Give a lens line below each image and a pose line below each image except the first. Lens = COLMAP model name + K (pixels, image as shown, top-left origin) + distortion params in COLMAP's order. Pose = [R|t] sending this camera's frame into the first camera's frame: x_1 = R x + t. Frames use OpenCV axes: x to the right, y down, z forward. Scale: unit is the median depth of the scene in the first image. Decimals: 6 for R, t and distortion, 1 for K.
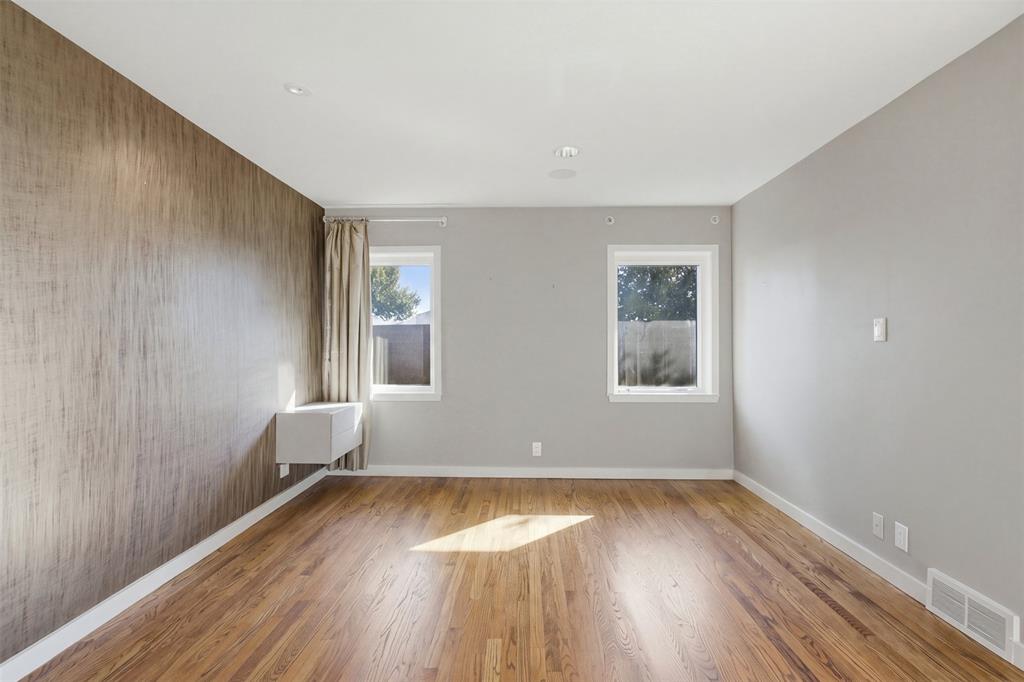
lens RADIAL K [[467.7, 0, 512.8], [0, 467.7, 342.9], [0, 0, 1]] dist [-0.002624, 0.000021]
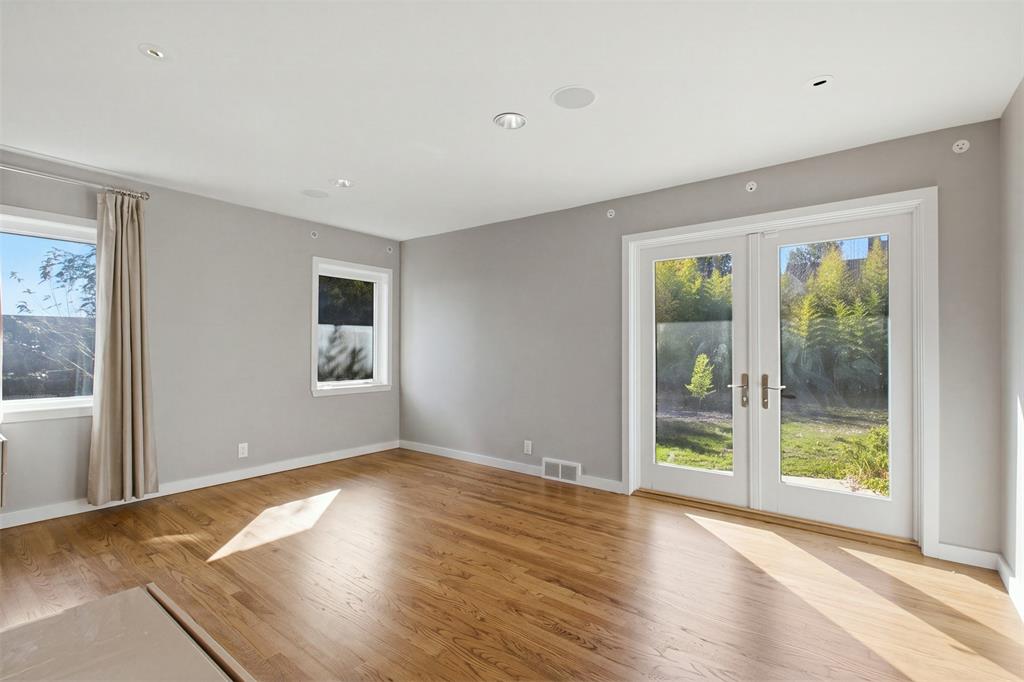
lens RADIAL K [[467.7, 0, 512.3], [0, 467.7, 343.5], [0, 0, 1]] dist [-0.002624, 0.000021]
pose [[0.587763, 0.009226, 0.808980, -0.427910], [-0.013730, 0.999905, -0.001428, -0.005477], [-0.808917, -0.010268, 0.587834, -0.042664]]
